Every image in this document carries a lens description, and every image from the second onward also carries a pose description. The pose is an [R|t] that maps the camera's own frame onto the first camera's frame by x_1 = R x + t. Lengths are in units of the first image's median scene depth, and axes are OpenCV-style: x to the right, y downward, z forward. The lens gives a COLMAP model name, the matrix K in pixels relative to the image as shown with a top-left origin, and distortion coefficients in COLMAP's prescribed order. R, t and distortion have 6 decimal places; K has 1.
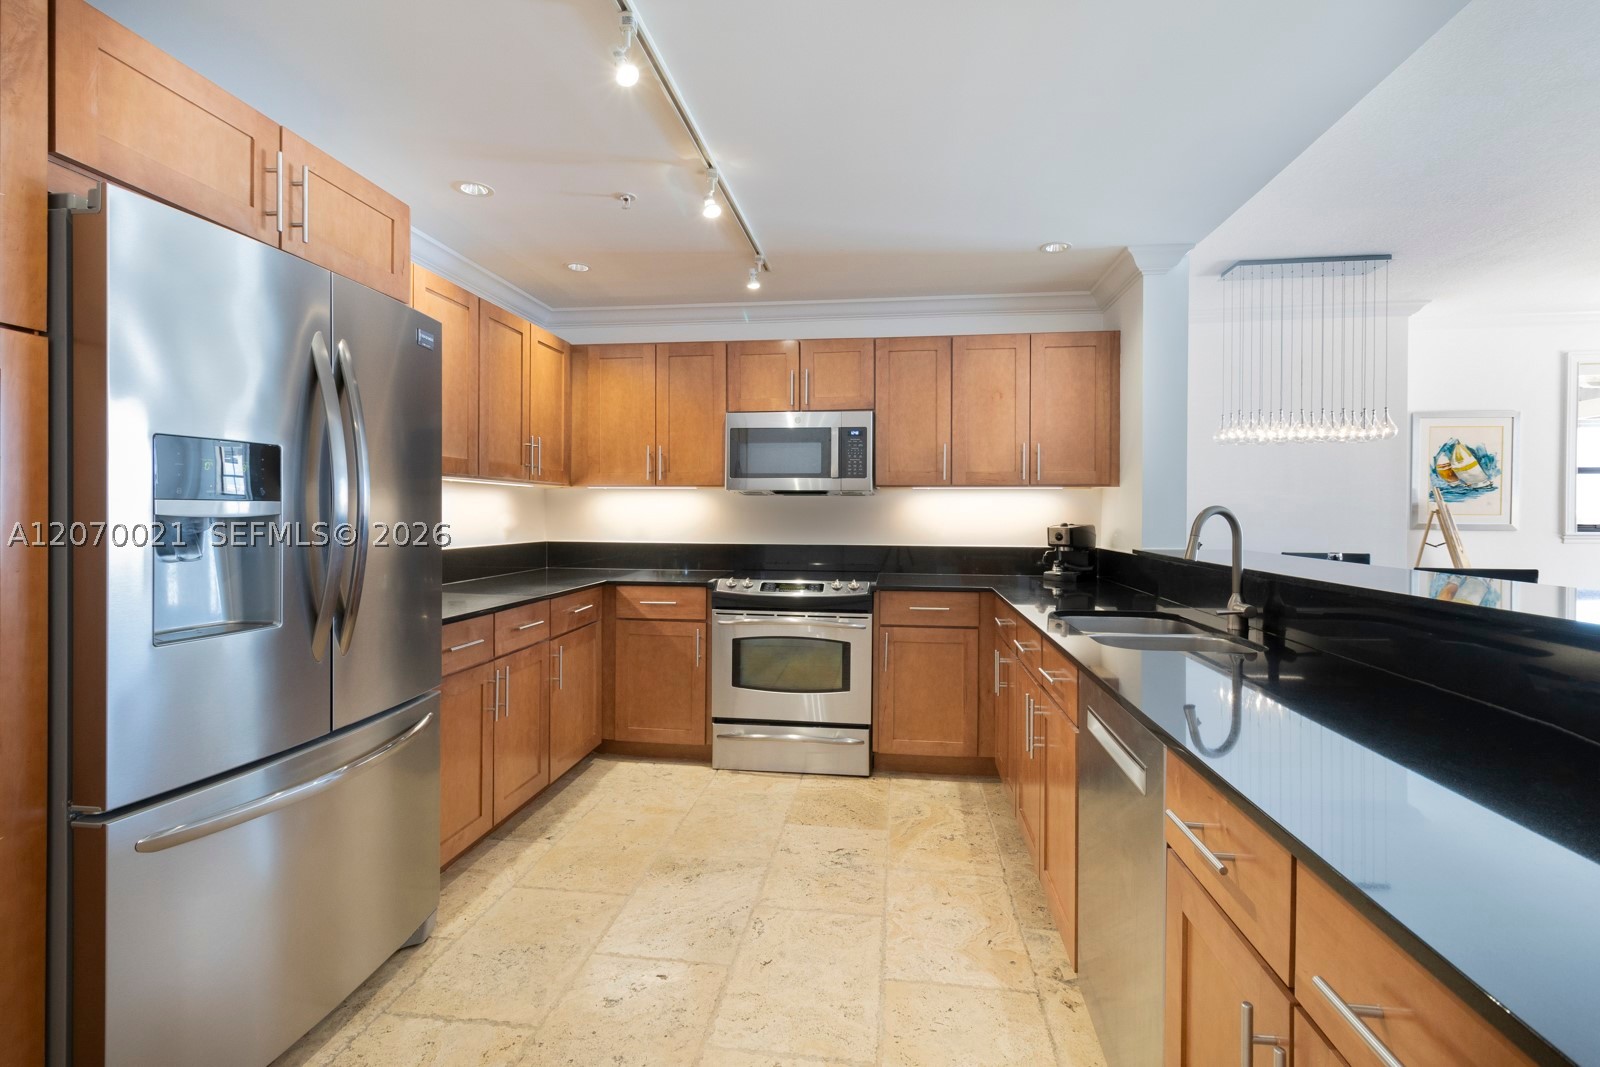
lens RADIAL K [[735.8, 0, 814.1], [0, 735.8, 523.1], [0, 0, 1]] dist [0.003135, 0.002062]
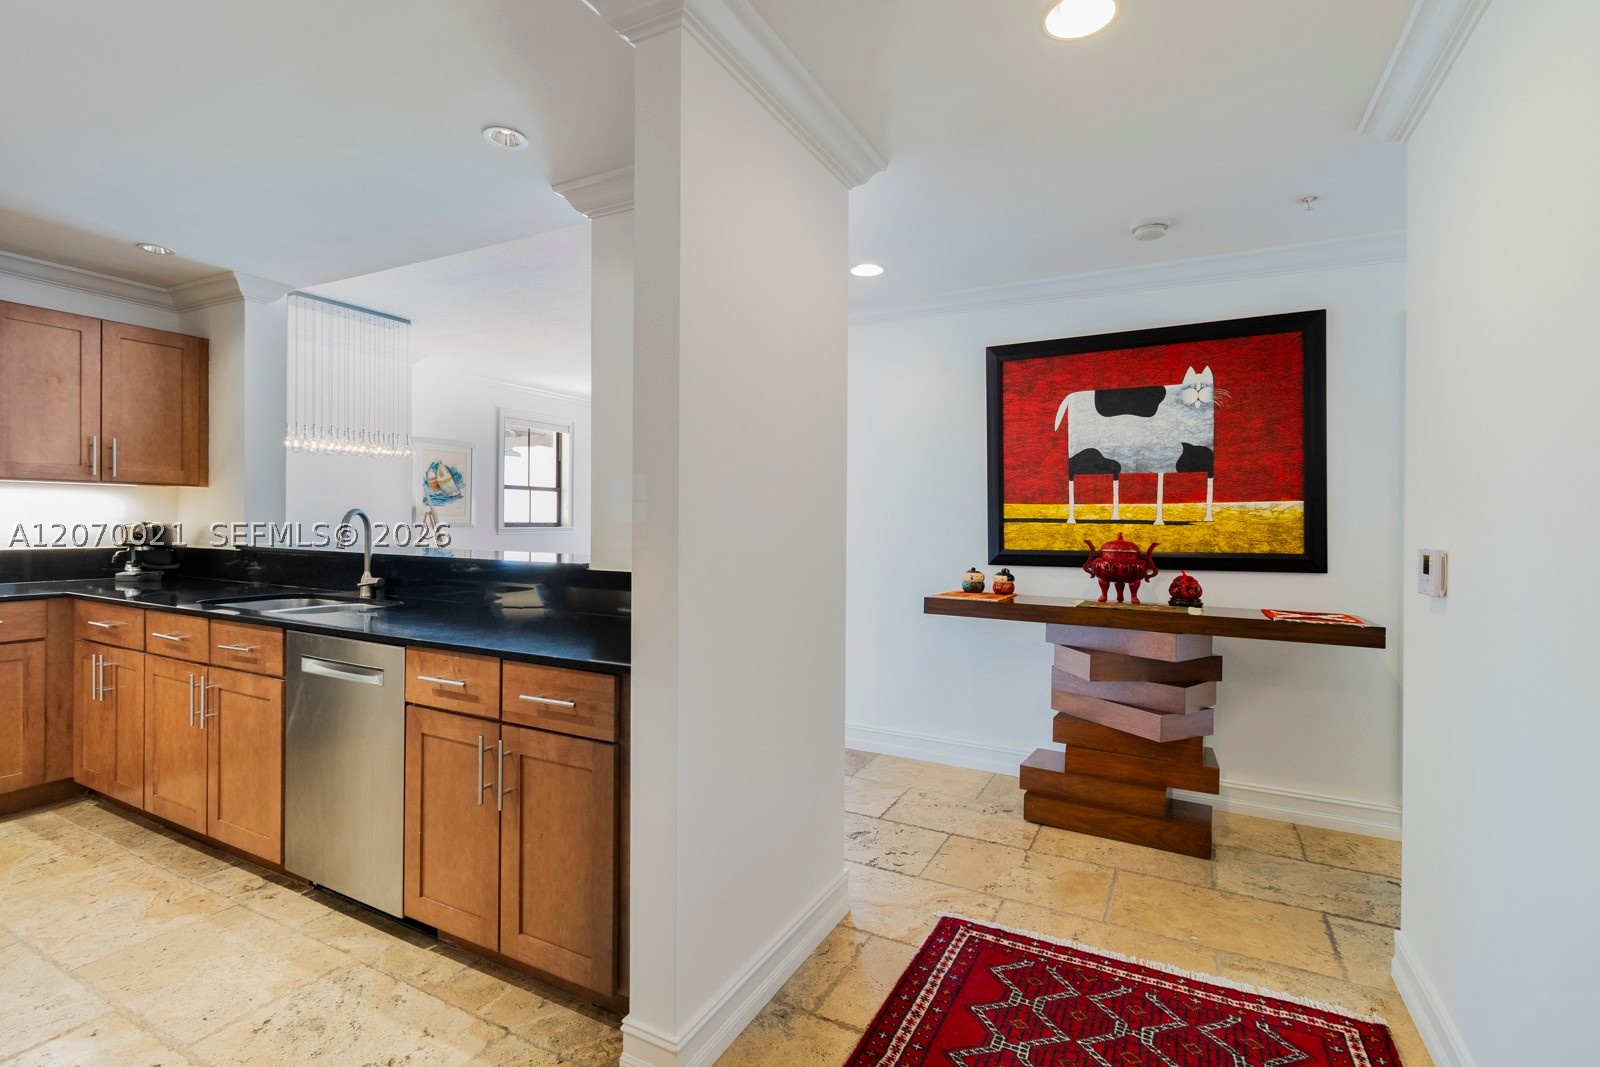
lens RADIAL K [[735.8, 0, 796.5], [0, 735.8, 525.8], [0, 0, 1]] dist [0.003135, 0.002062]
pose [[0.357059, -0.006237, 0.934061, -0.268660], [0.001746, 0.999980, 0.006010, 0.000949], [-0.934080, -0.000515, 0.357063, -0.161080]]
